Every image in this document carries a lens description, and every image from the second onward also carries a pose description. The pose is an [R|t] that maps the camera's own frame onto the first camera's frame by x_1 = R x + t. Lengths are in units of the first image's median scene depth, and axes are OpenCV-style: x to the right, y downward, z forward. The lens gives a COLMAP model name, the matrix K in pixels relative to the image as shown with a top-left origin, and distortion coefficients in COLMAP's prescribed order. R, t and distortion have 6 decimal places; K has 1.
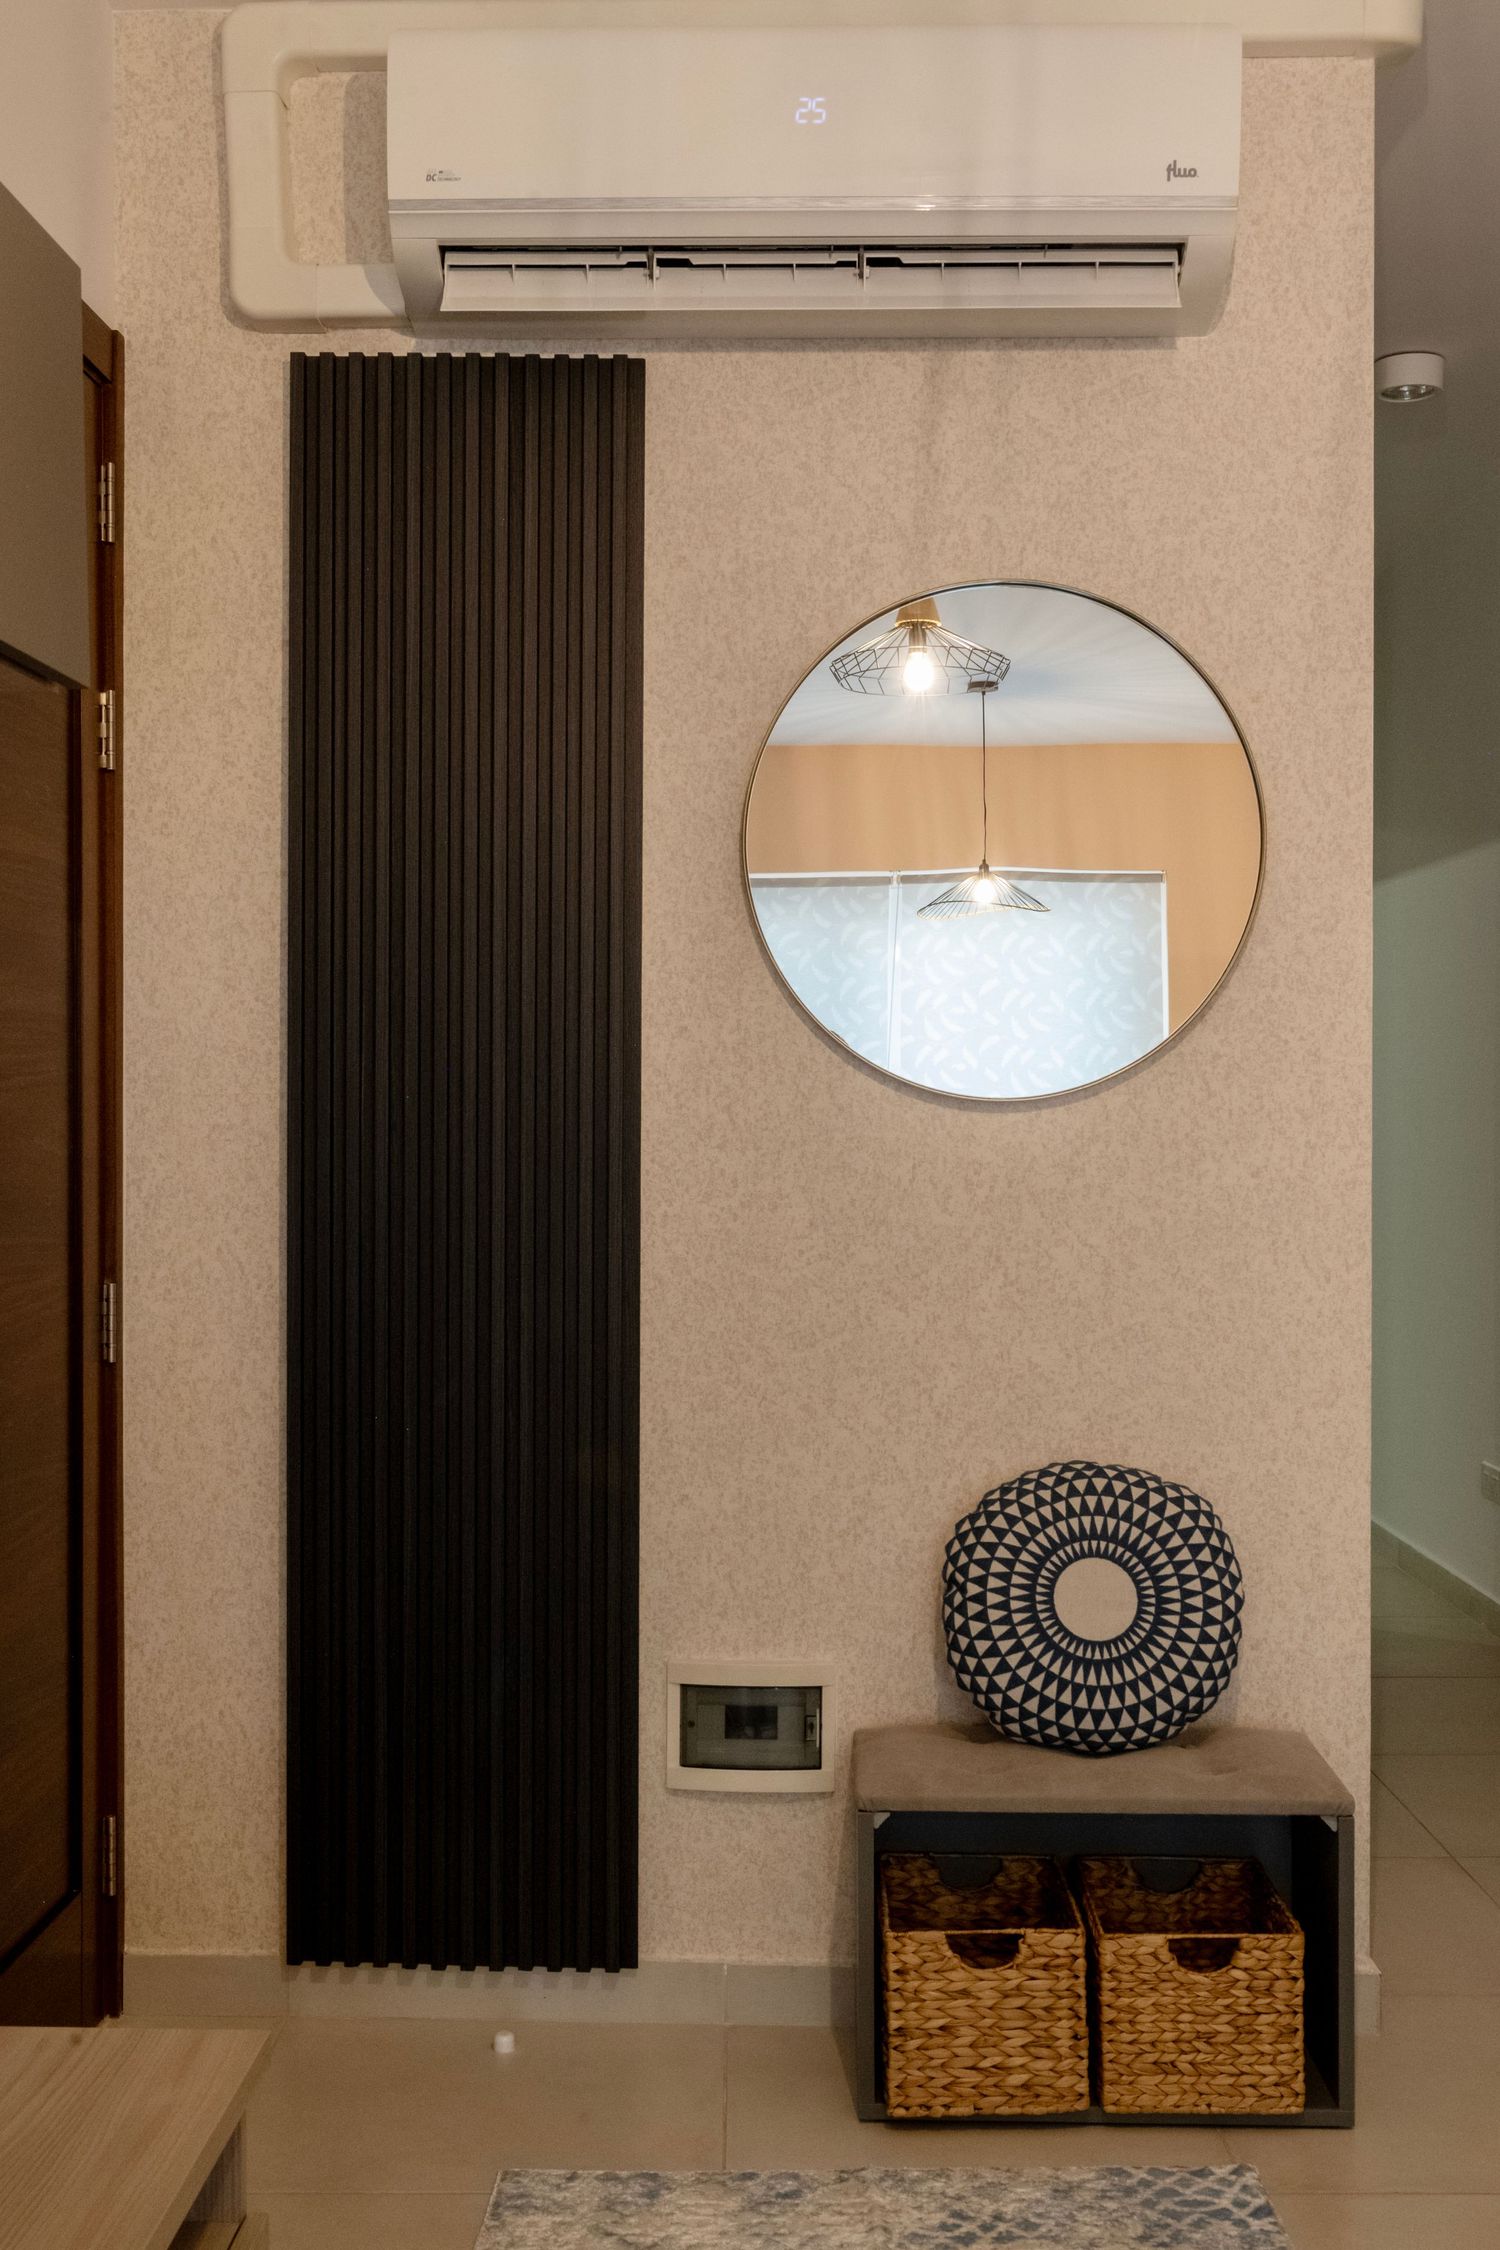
lens RADIAL K [[2325.8, 0, 750.0], [0, 2325.8, 1125.0], [0, 0, 1]] dist [-0.004206, -0.008492]
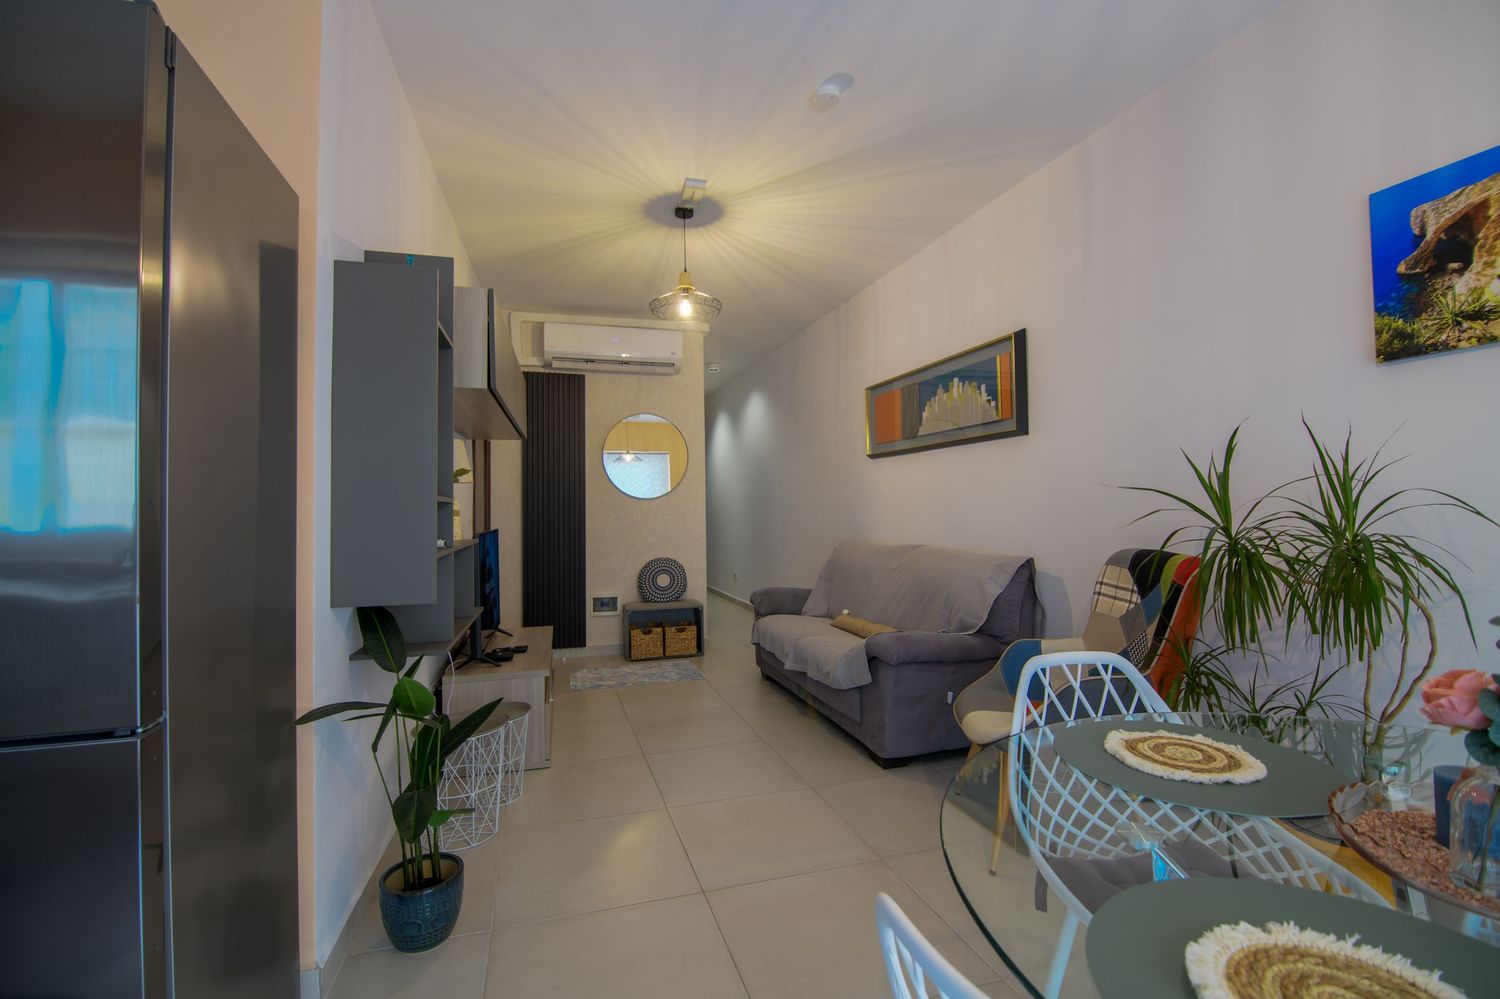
lens RADIAL K [[684.0, 0, 750.0], [0, 684.0, 499.5], [0, 0, 1]] dist [-0.031888, -0.000651]
pose [[0.957481, -0.010716, 0.288299, -0.155846], [0.016988, 0.999670, -0.019262, 0.034807], [-0.287997, 0.023341, 0.957347, -0.834877]]
